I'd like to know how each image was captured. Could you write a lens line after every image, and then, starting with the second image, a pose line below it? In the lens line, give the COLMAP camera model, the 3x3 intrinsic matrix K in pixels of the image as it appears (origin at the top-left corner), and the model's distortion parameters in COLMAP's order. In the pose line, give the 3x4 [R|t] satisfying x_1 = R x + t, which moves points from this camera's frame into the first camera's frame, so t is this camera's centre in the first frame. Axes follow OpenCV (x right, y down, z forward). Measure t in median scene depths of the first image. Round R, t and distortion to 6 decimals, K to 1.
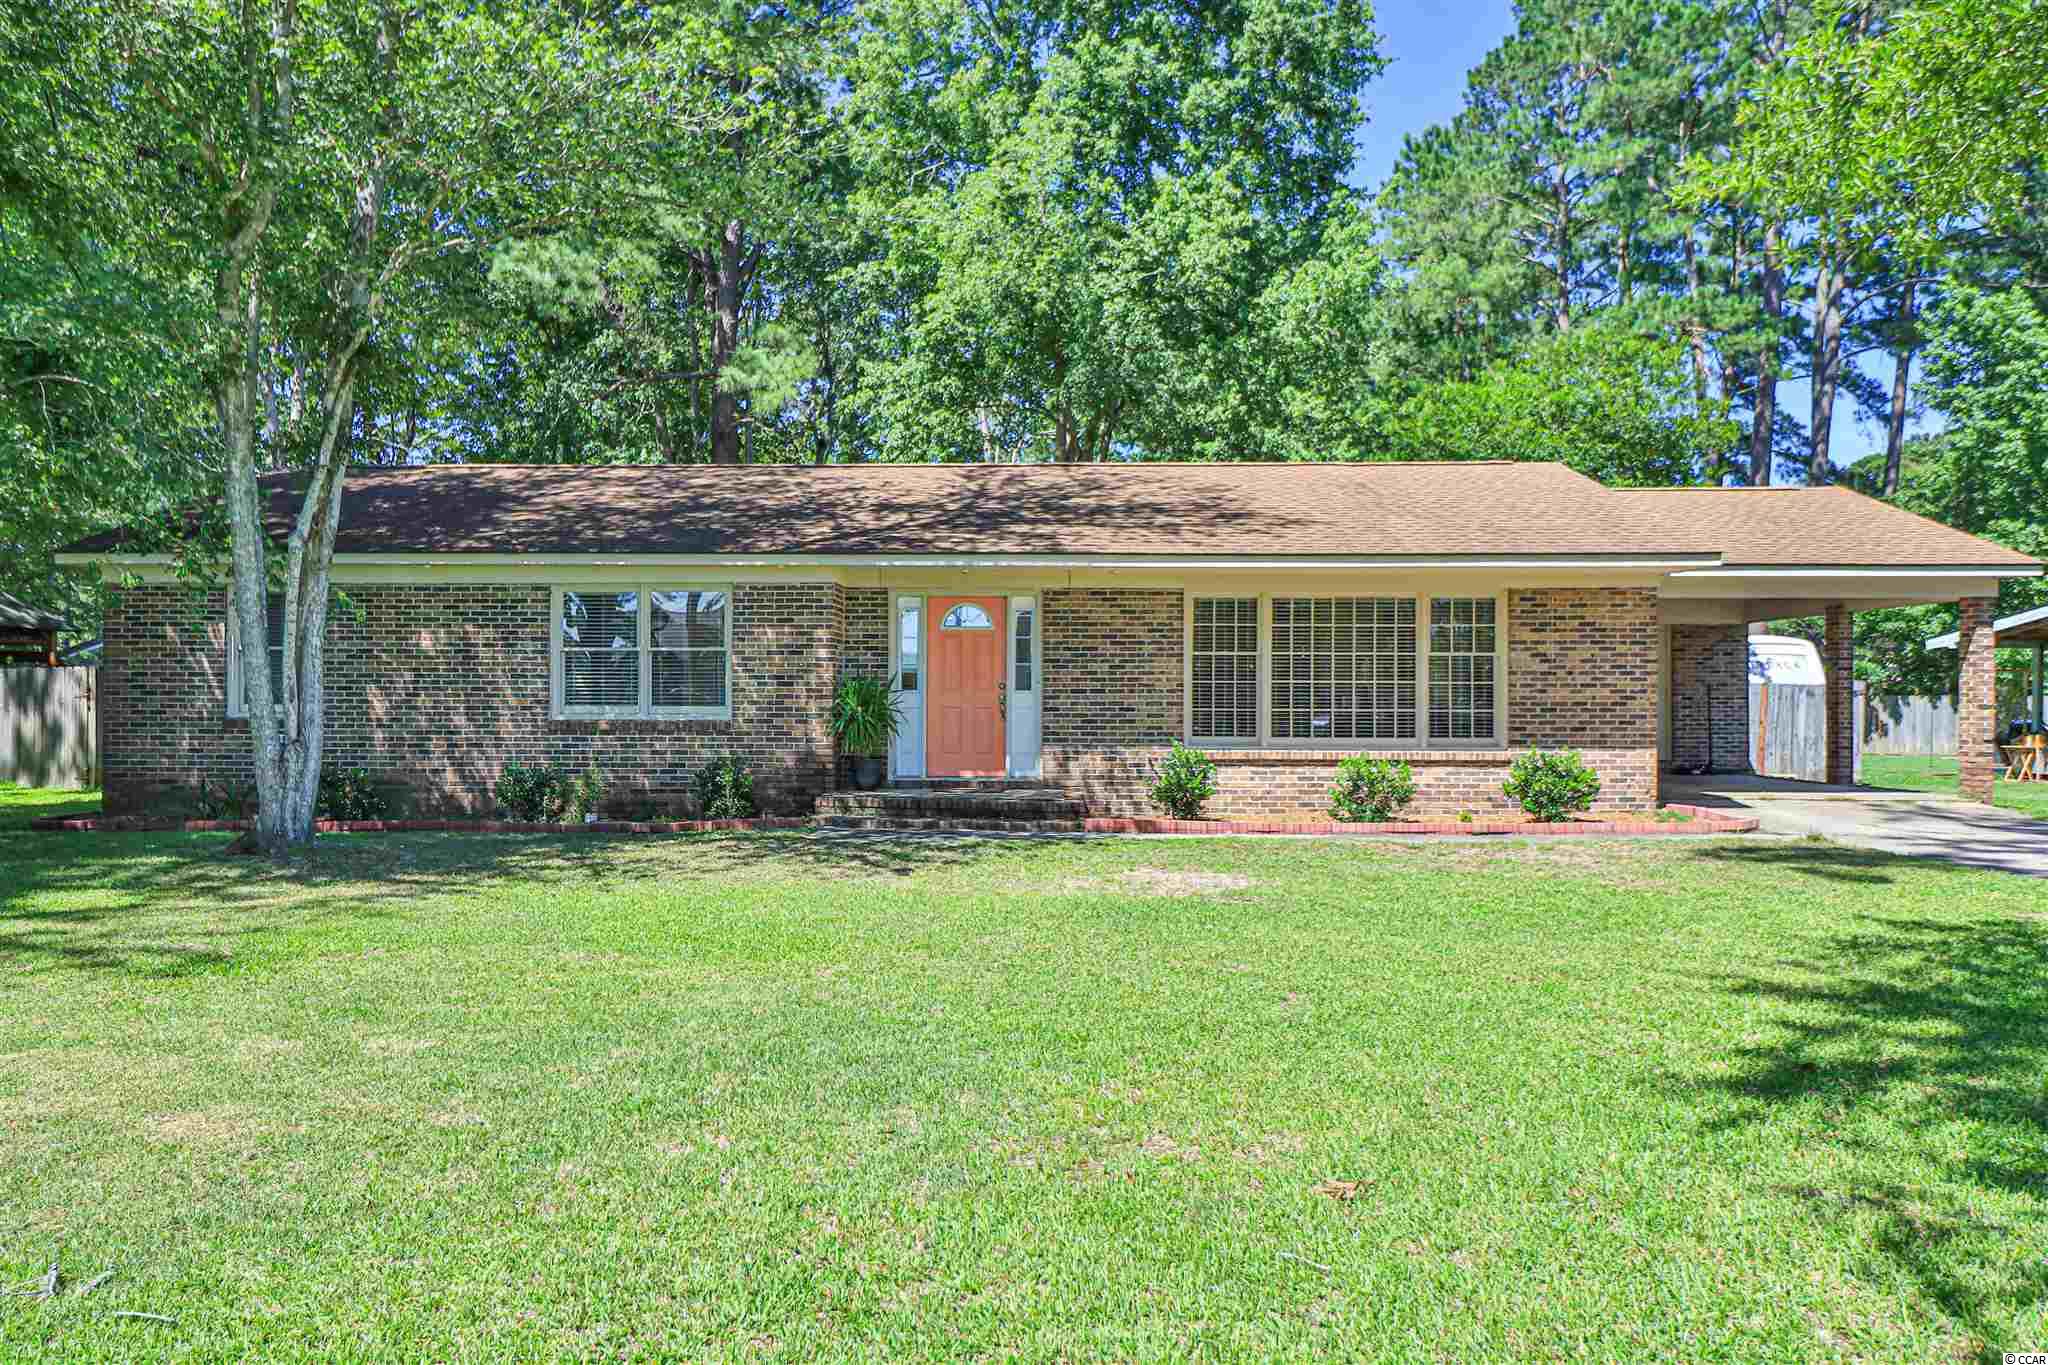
lens RADIAL K [[1358.2, 0, 1014.7], [0, 1358.2, 699.9], [0, 0, 1]] dist [-0.002239, -0.002767]
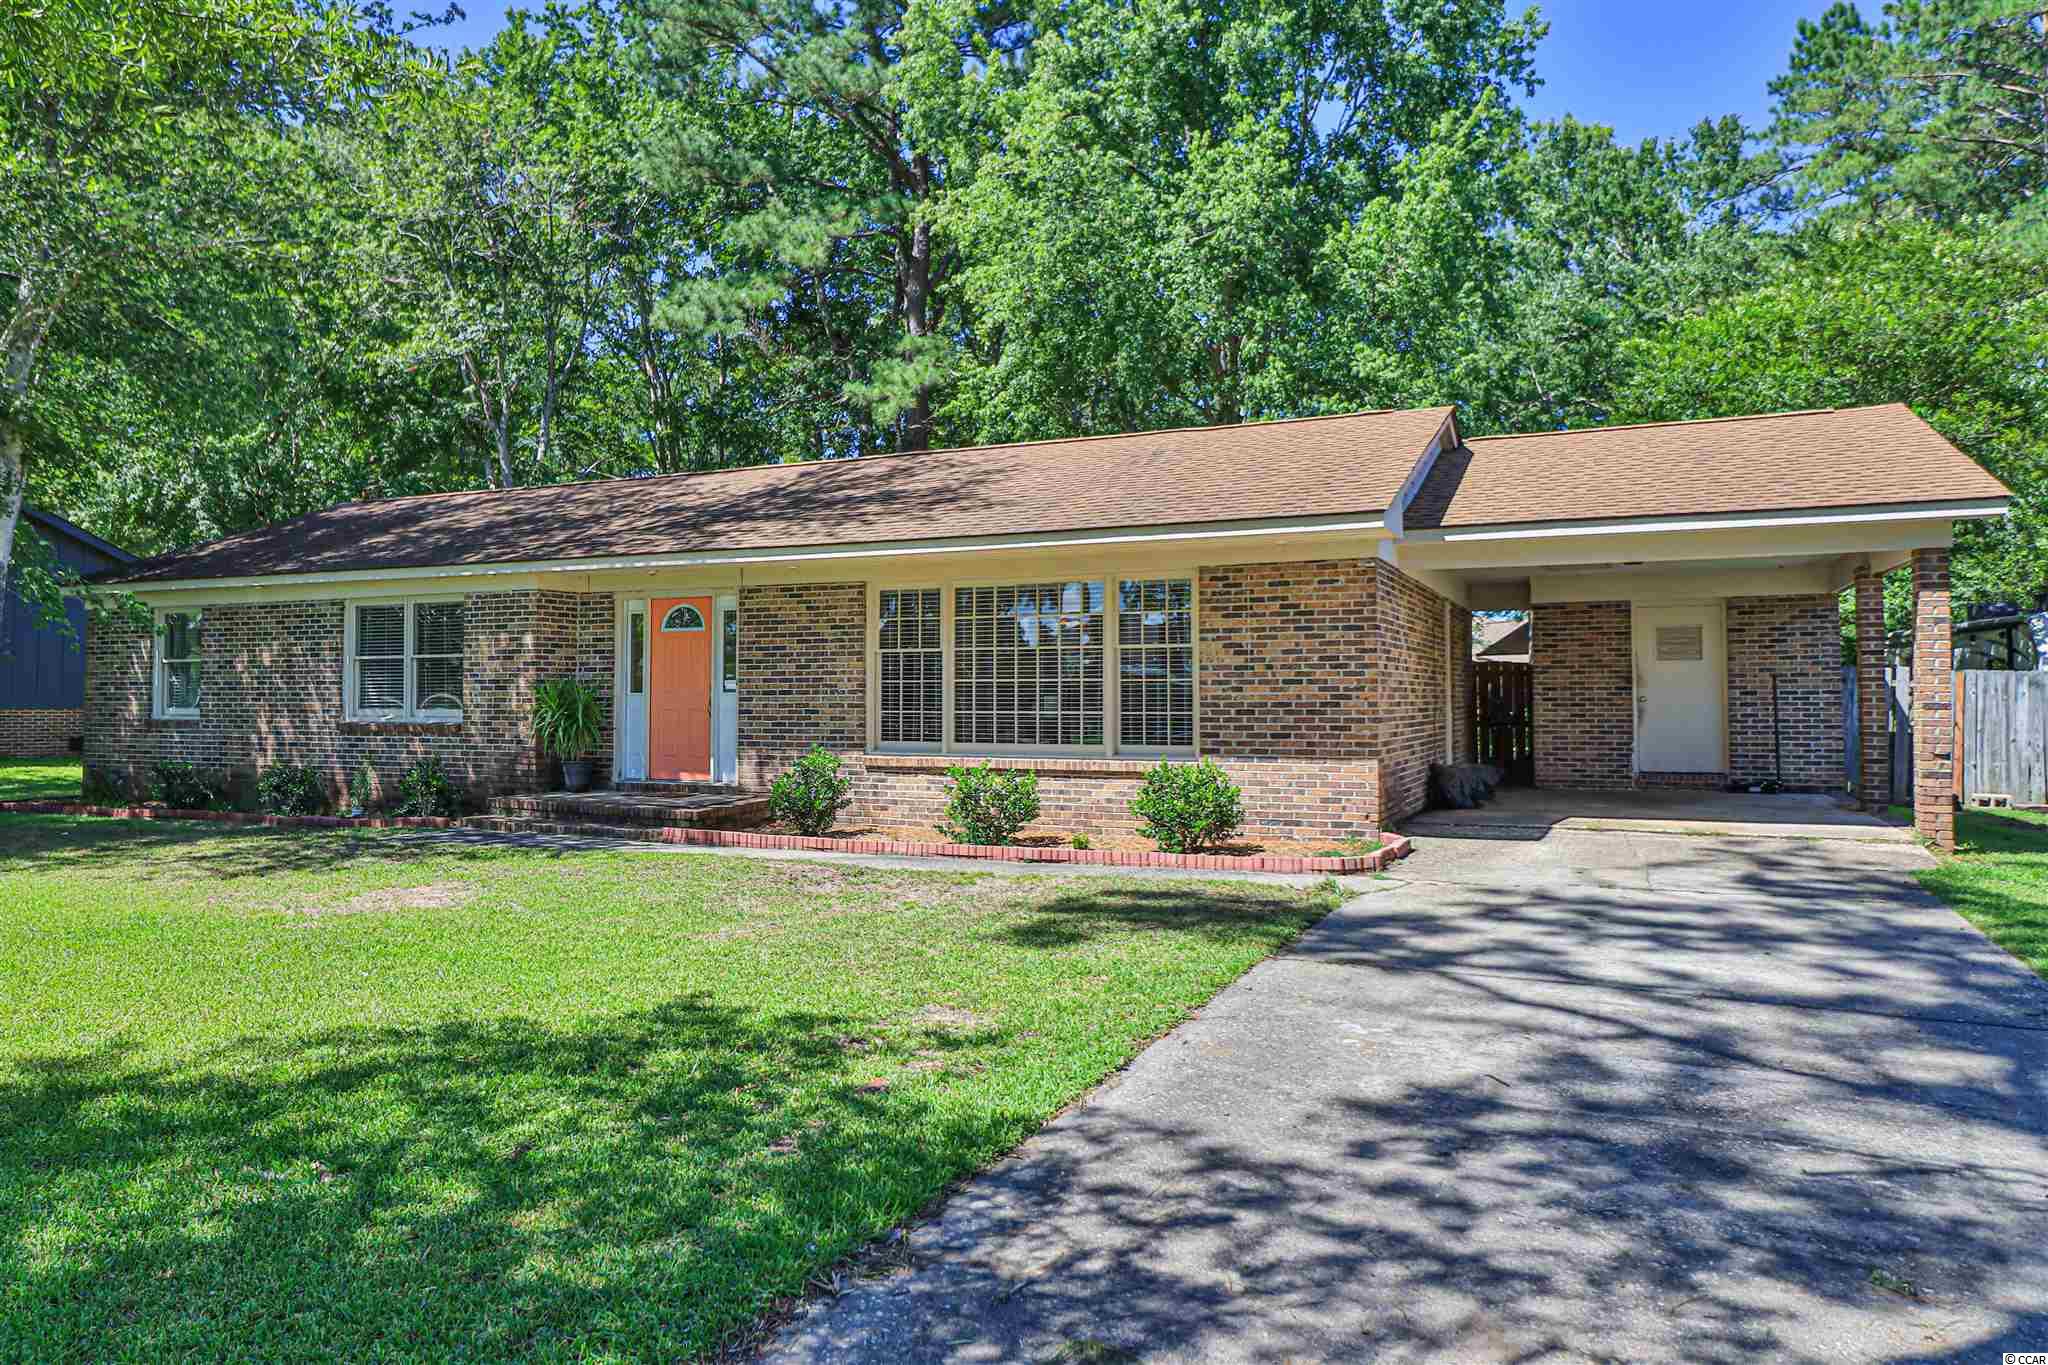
lens RADIAL K [[1358.2, 0, 1006.6], [0, 1358.2, 673.3], [0, 0, 1]] dist [-0.002239, -0.002767]
pose [[0.920109, -0.011991, -0.391478, 0.580871], [0.003633, 0.999750, -0.022082, 0.001639], [0.391645, 0.018895, 0.919922, 0.188662]]
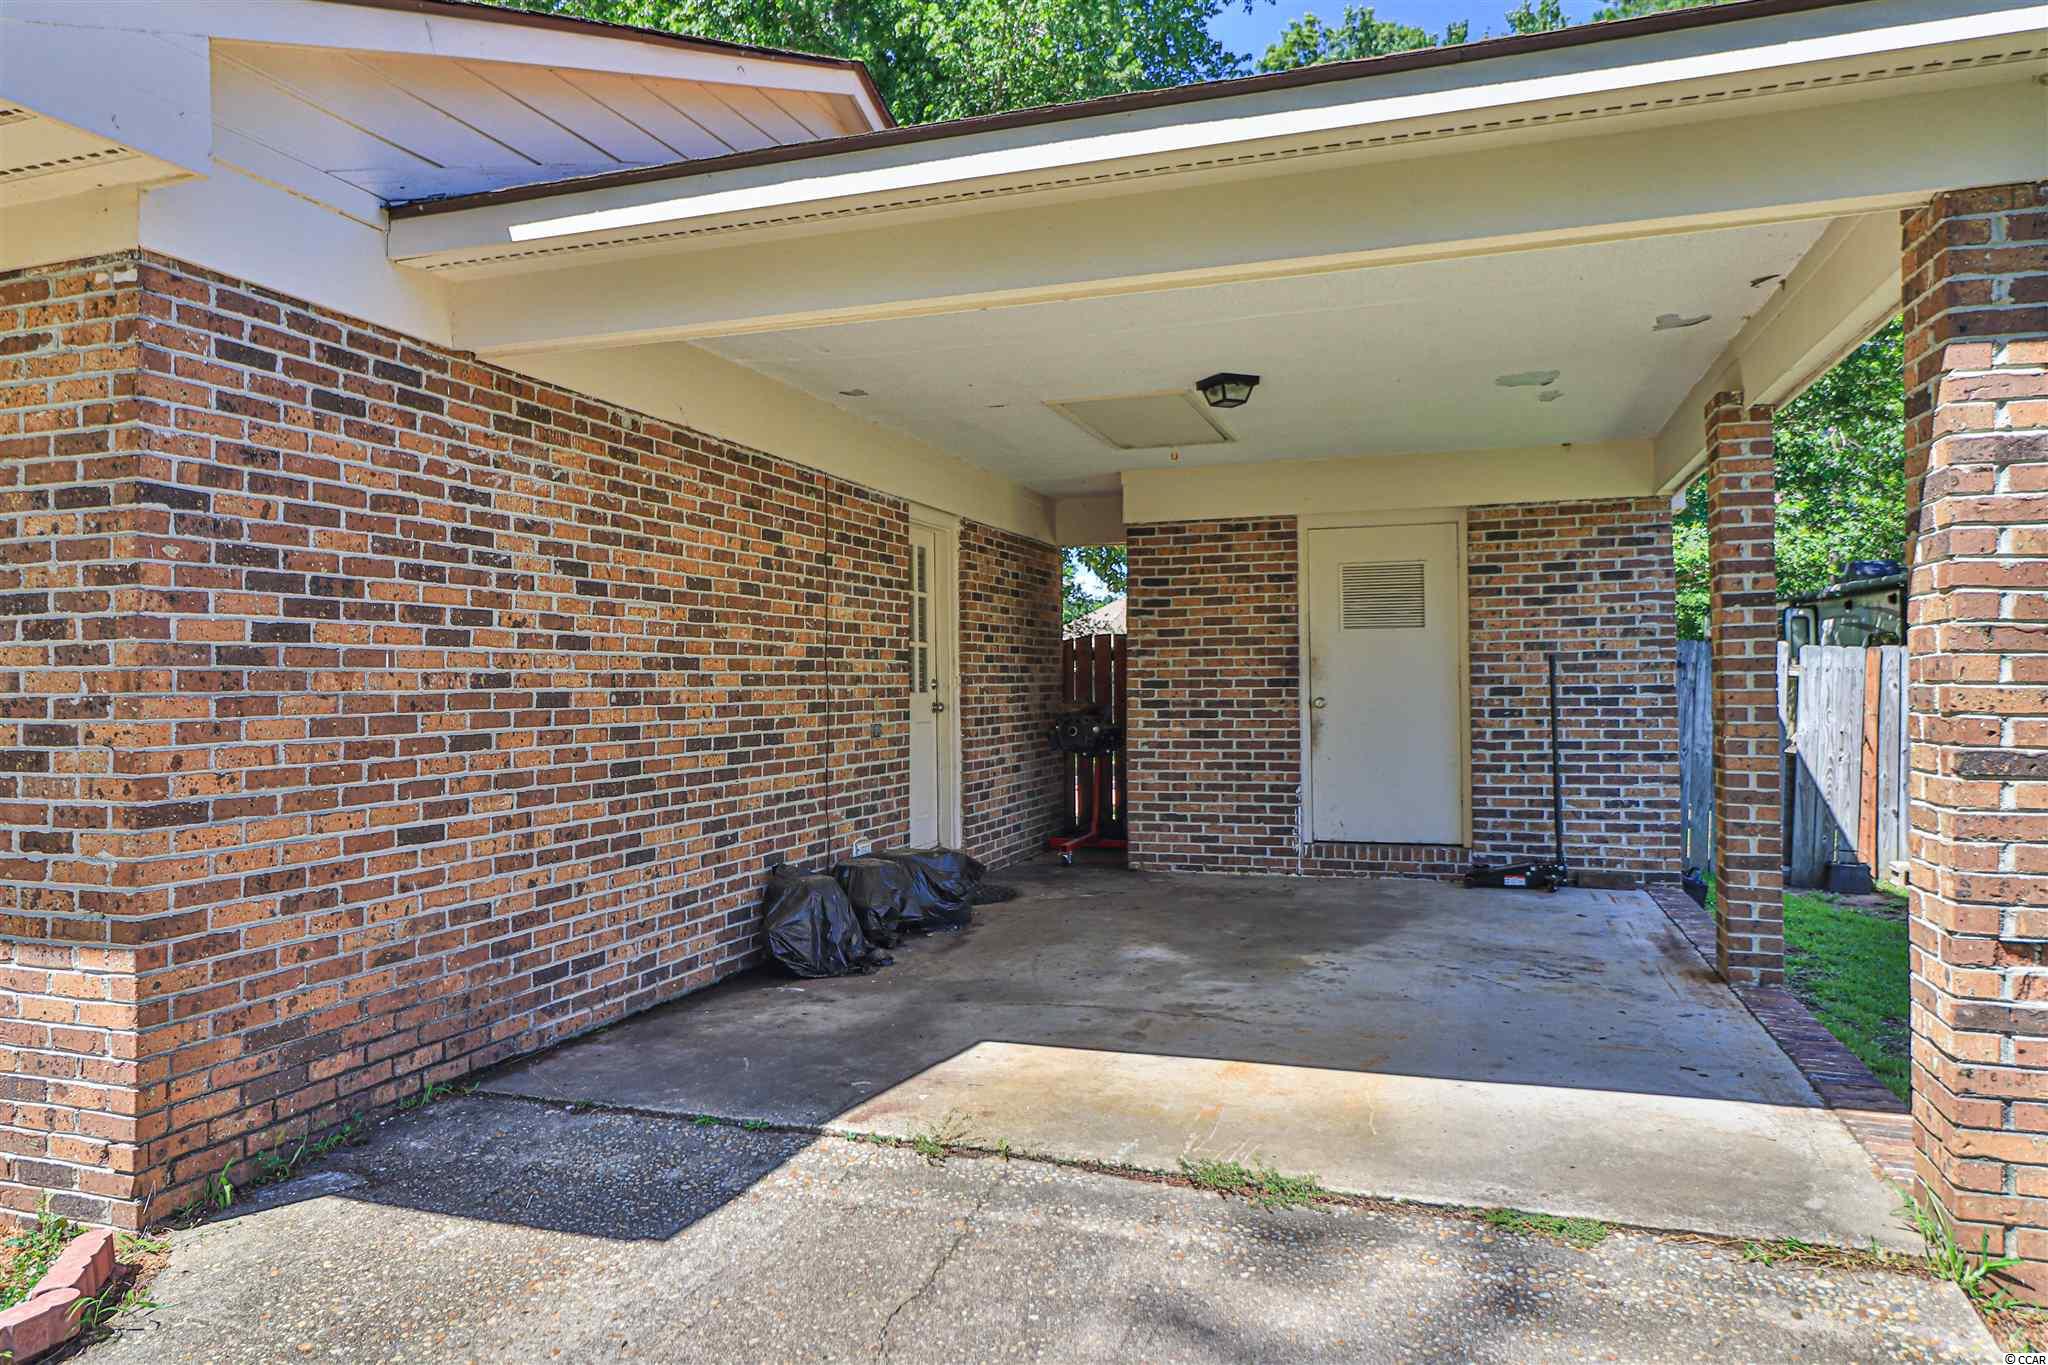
lens RADIAL K [[1358.2, 0, 1016.6], [0, 1358.2, 681.6], [0, 0, 1]] dist [-0.002239, -0.002767]
pose [[0.954228, -0.011076, -0.298874, 0.676615], [0.010105, 0.999937, -0.004795, -0.007691], [0.298909, 0.001556, 0.954280, 0.824098]]
